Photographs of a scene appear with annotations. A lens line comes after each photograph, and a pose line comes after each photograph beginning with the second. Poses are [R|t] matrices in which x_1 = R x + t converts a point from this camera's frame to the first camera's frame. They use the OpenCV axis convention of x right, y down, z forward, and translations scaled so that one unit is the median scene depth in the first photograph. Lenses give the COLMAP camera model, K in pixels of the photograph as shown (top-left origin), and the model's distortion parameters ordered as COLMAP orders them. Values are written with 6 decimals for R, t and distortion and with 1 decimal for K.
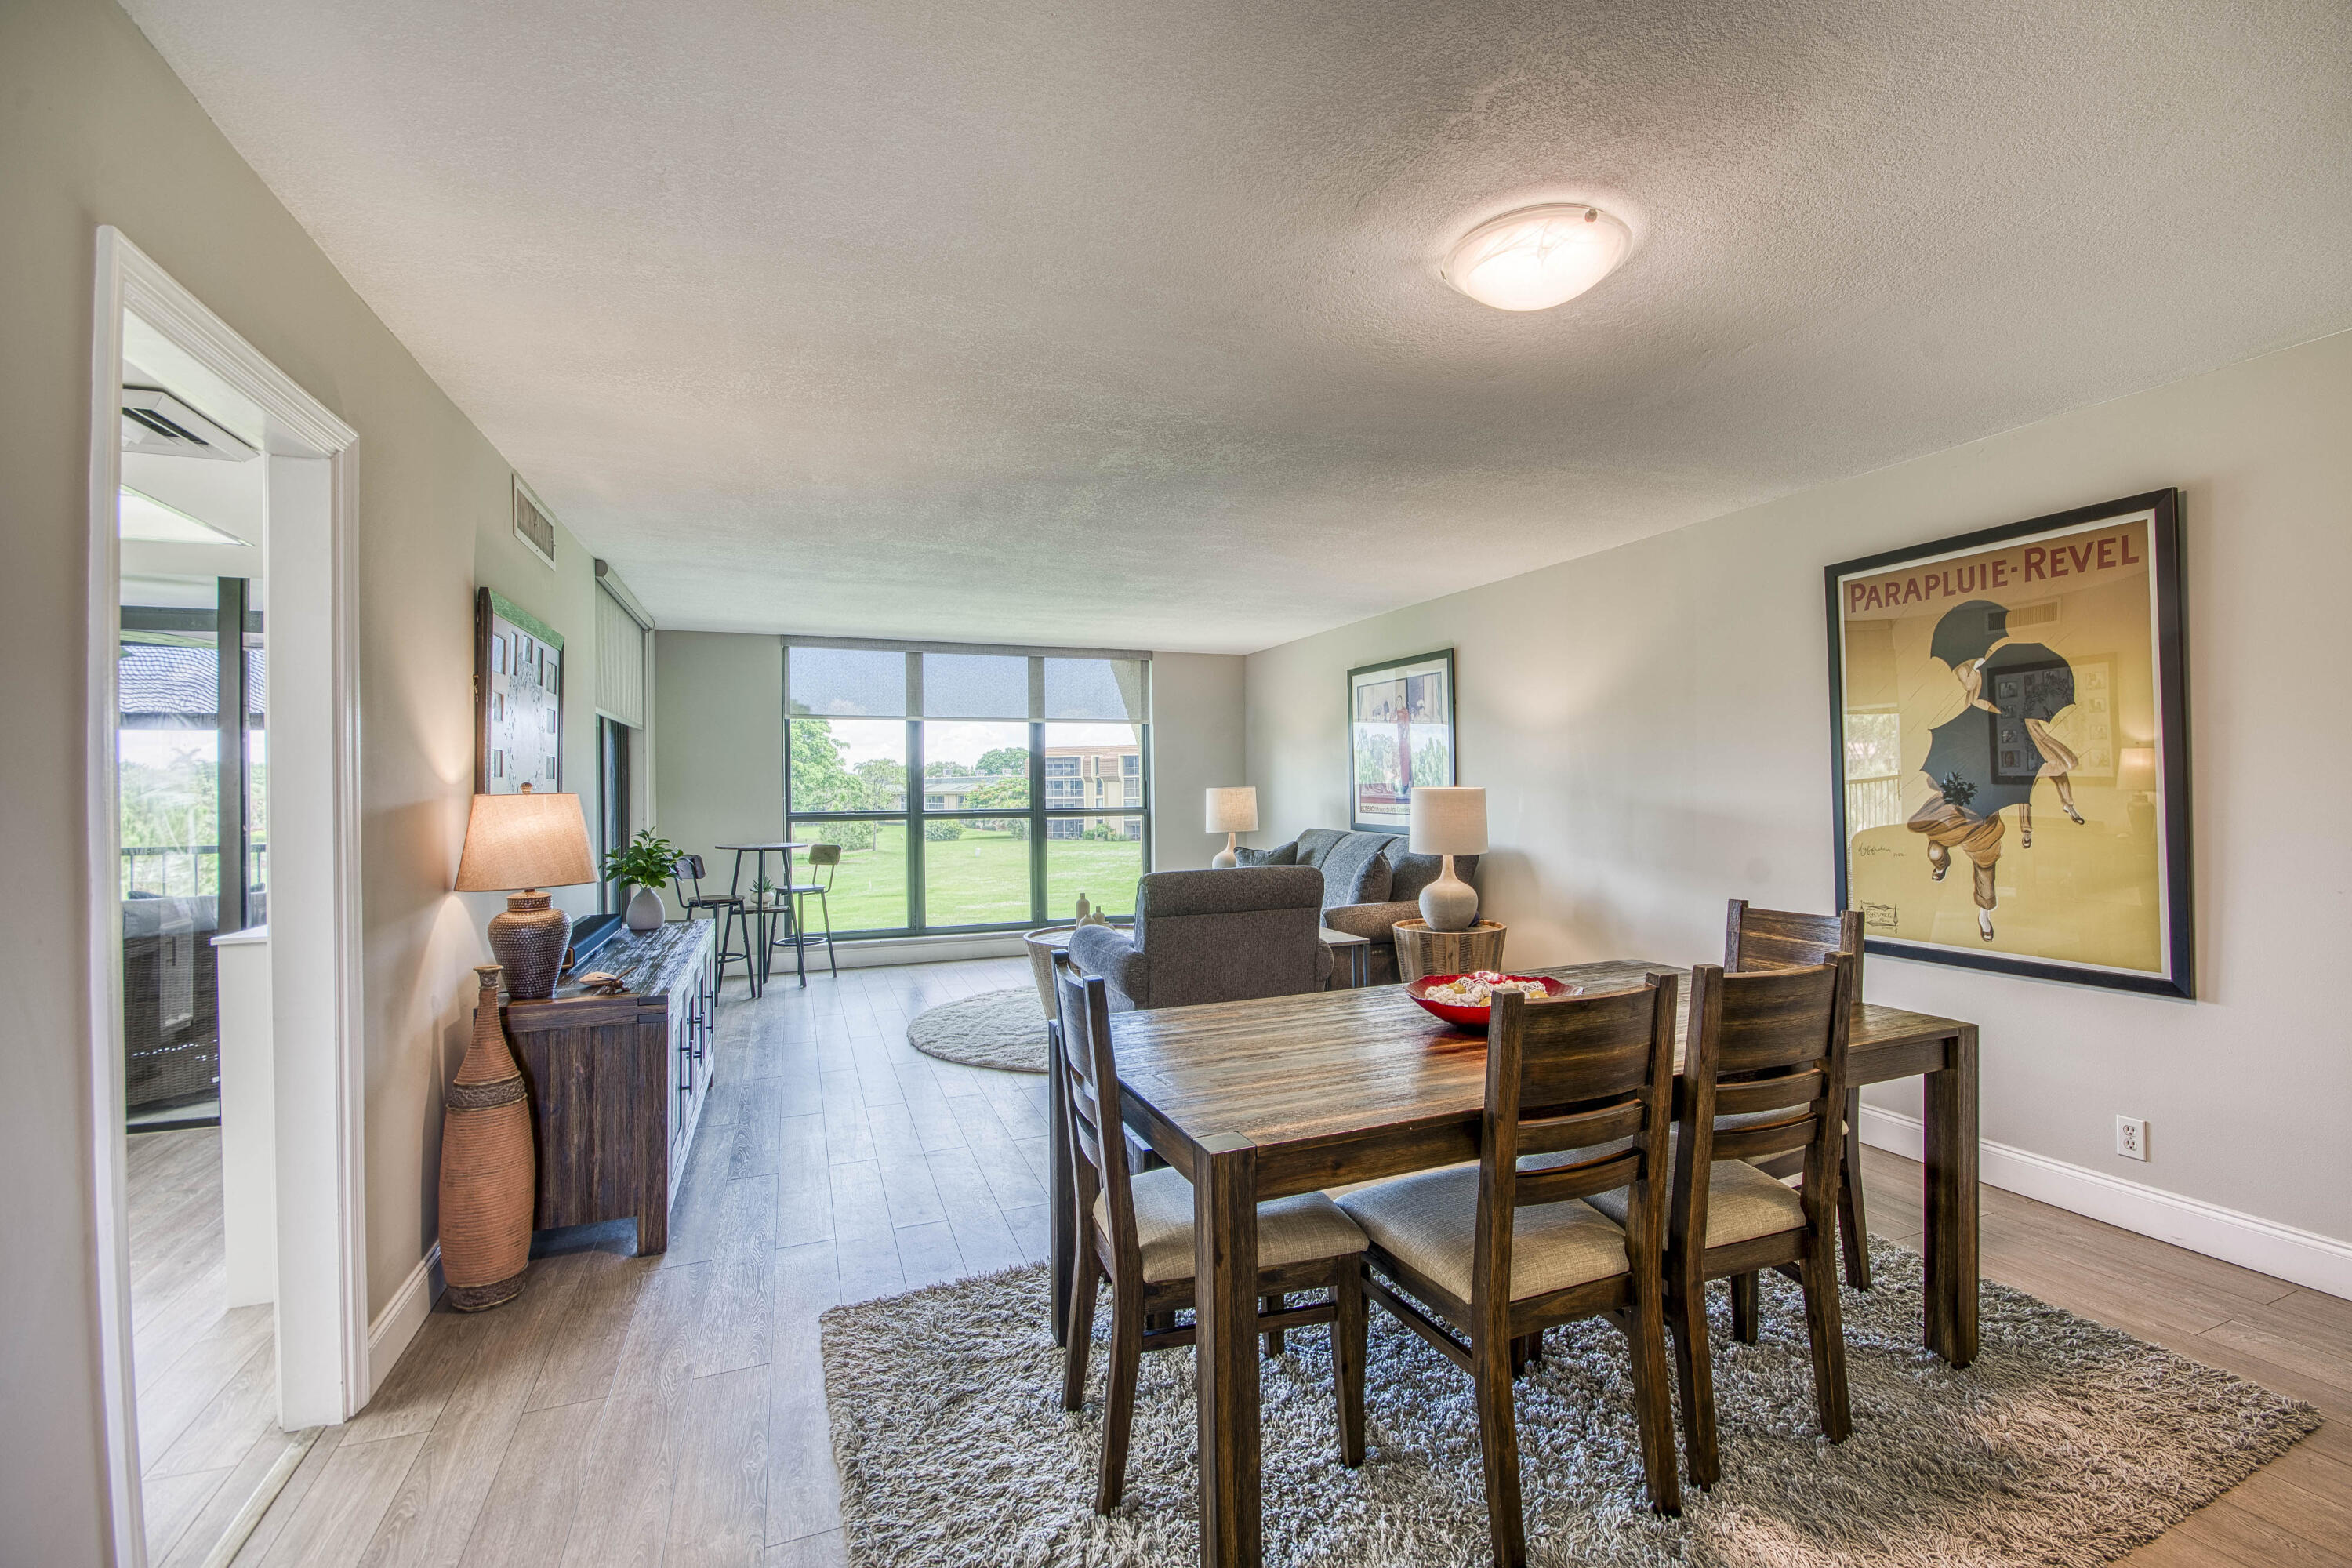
lens RADIAL K [[1041.6, 0, 1221.8], [0, 1041.6, 794.4], [0, 0, 1]] dist [0.001572, -0.005745]
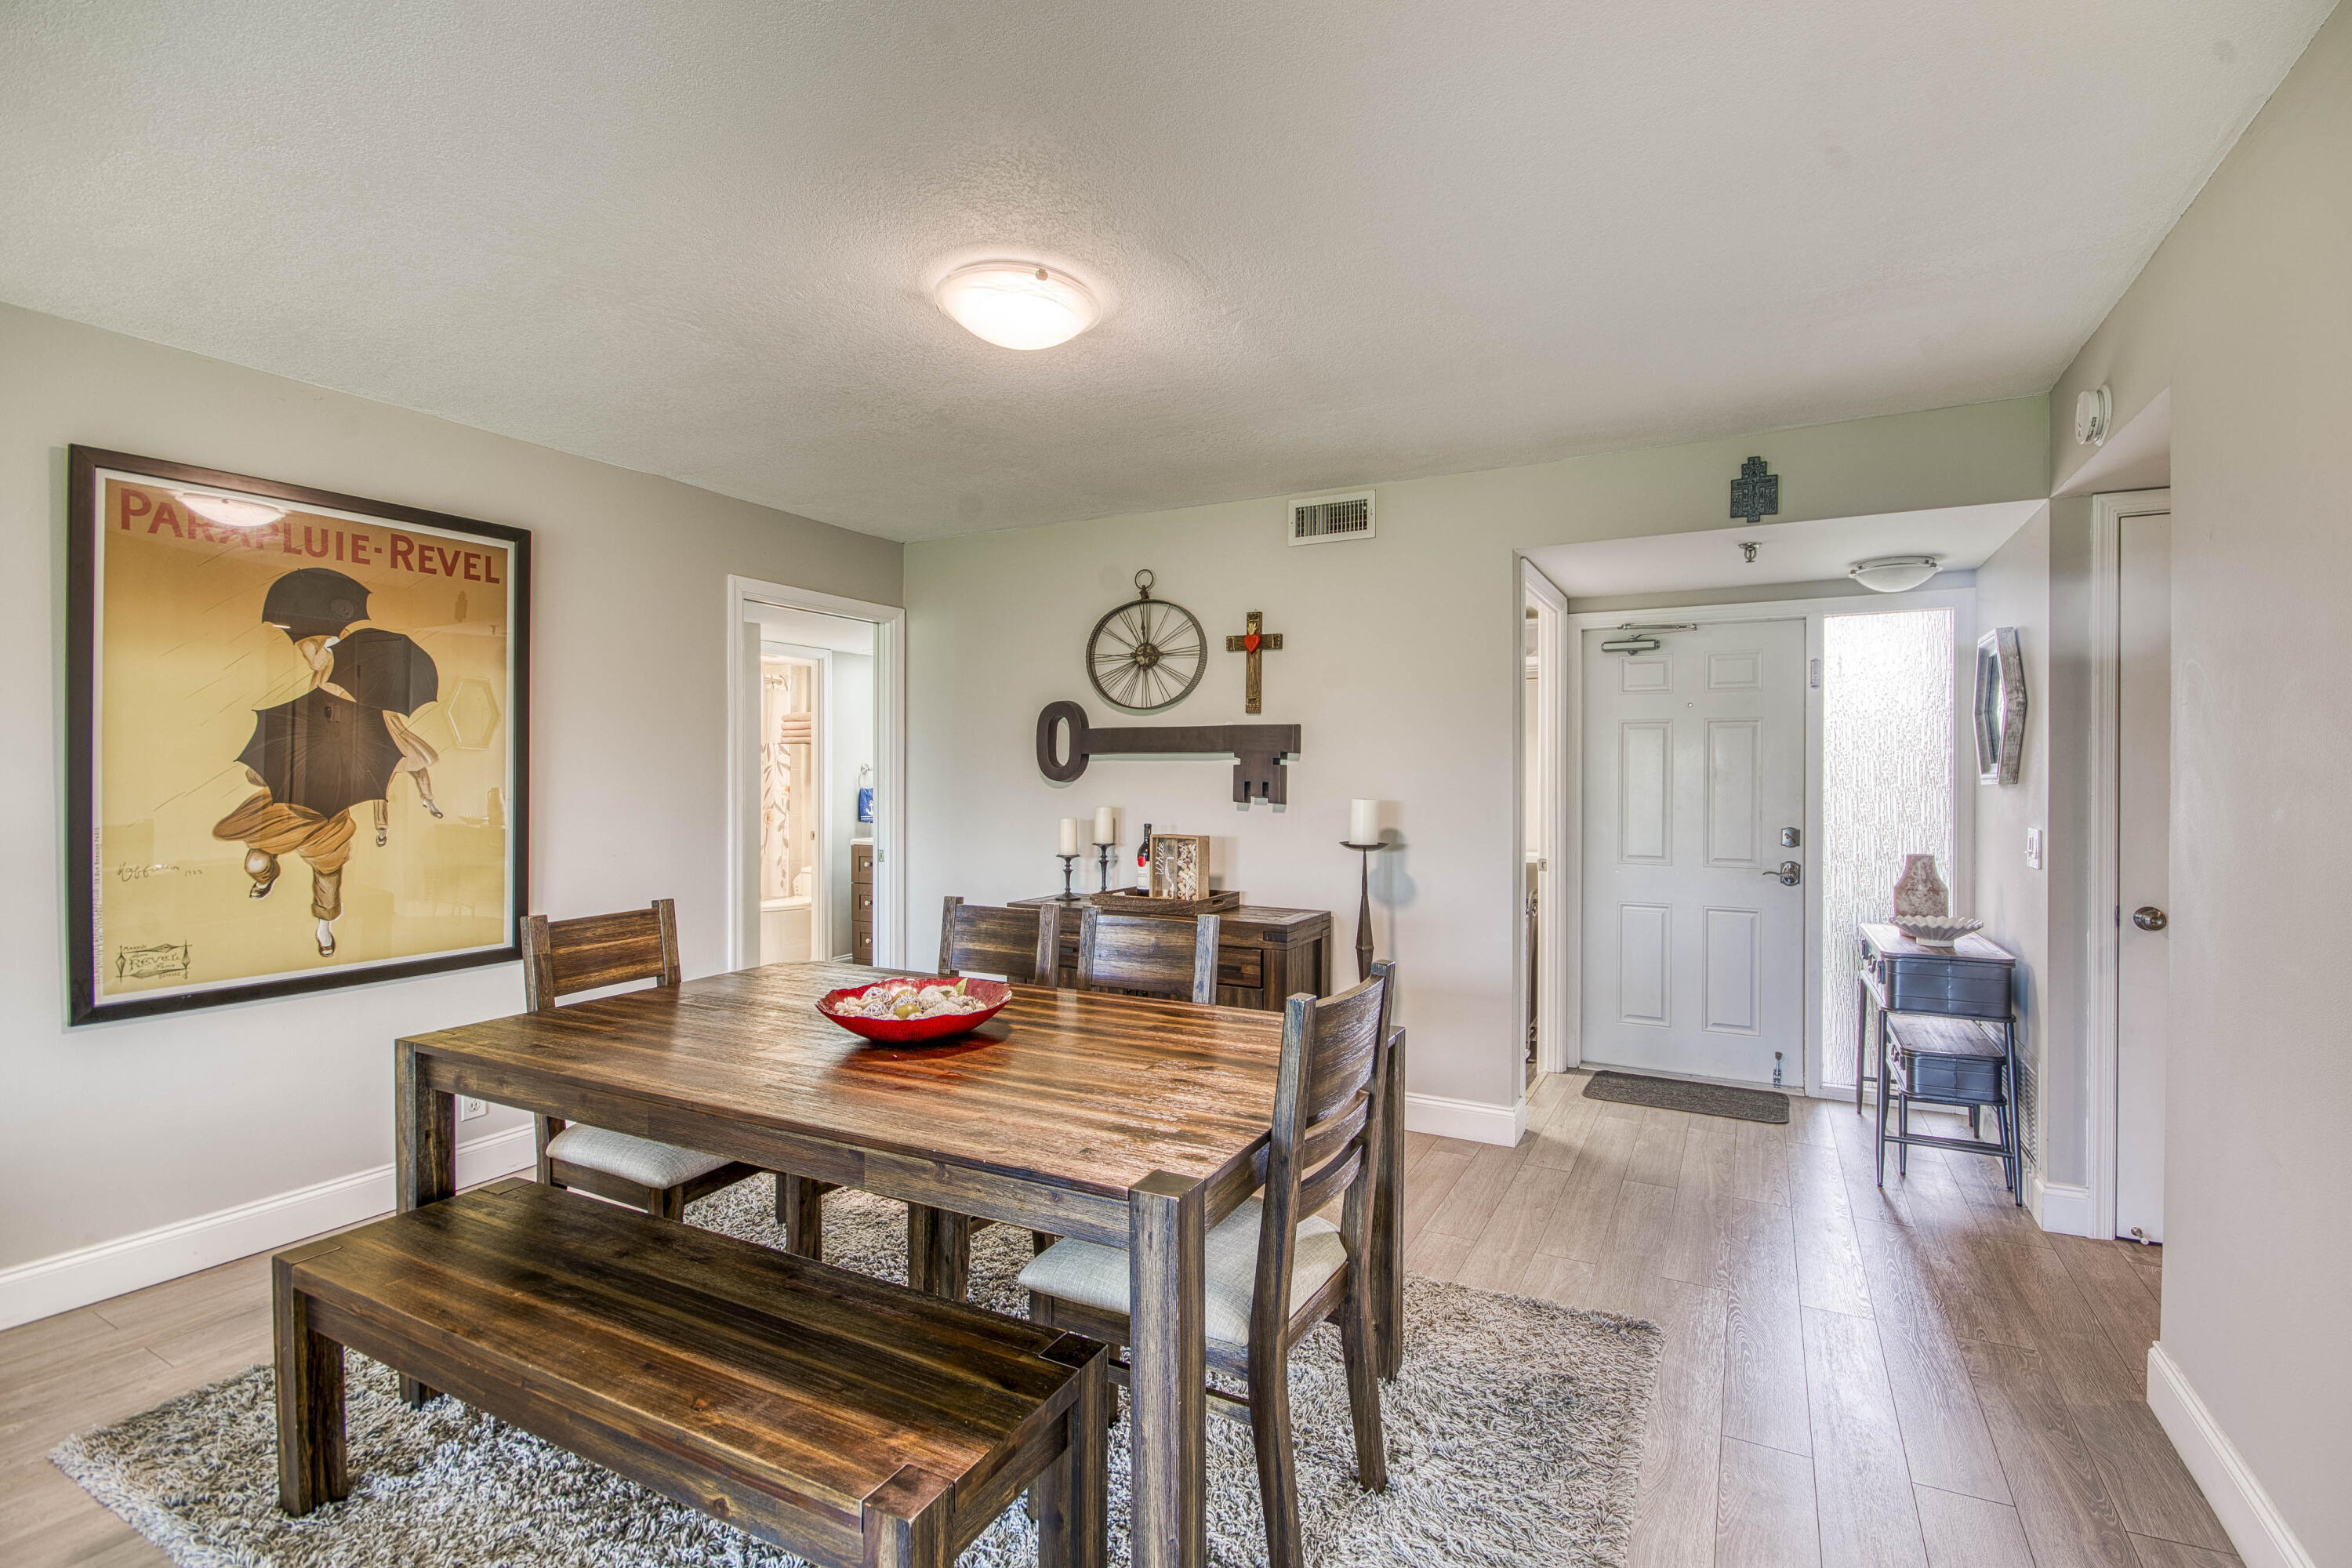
lens RADIAL K [[1041.6, 0, 1251.8], [0, 1041.6, 769.7], [0, 0, 1]] dist [0.001572, -0.005745]
pose [[-0.661976, 0.014388, 0.749387, -0.217573], [0.011403, 0.999893, -0.009125, -0.000163], [-0.749438, 0.002505, -0.662070, 0.483993]]
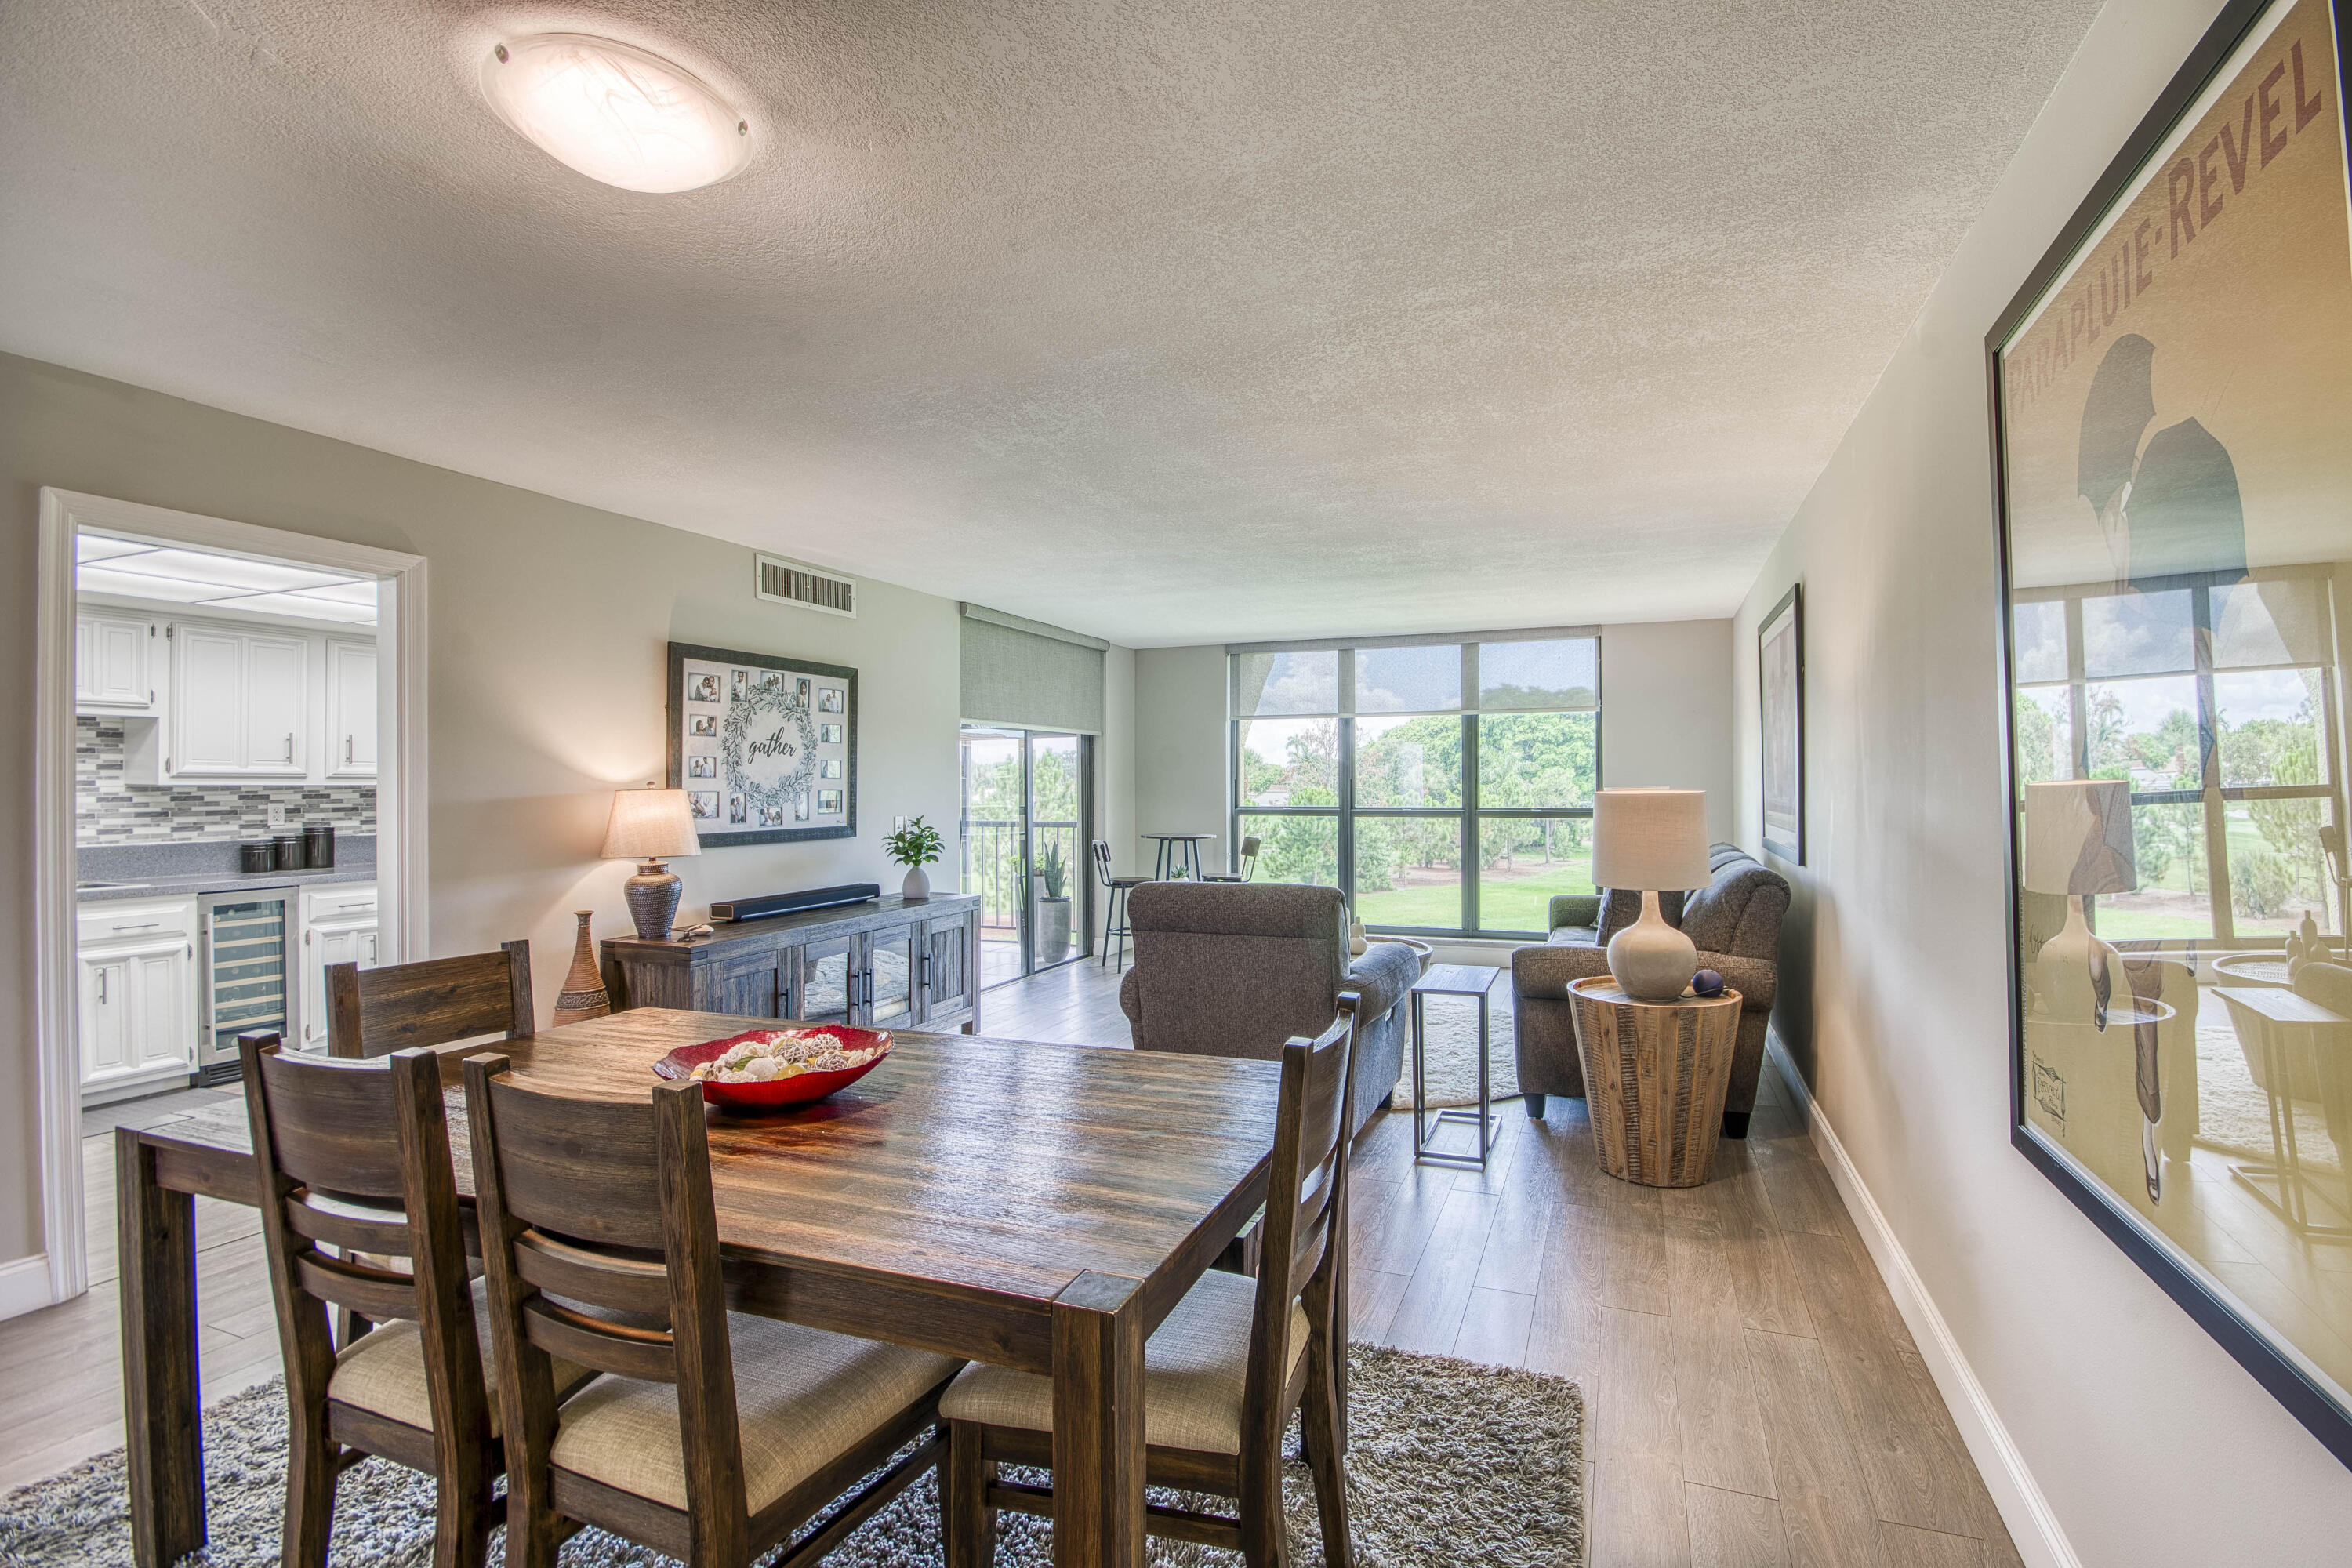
lens RADIAL K [[1041.6, 0, 1221.1], [0, 1041.6, 783.2], [0, 0, 1]] dist [0.001572, -0.005745]
pose [[0.728979, 0.006311, -0.684507, 0.356946], [-0.009362, 0.999956, -0.000751, -0.006219], [0.684472, 0.006956, 0.729006, 0.223282]]
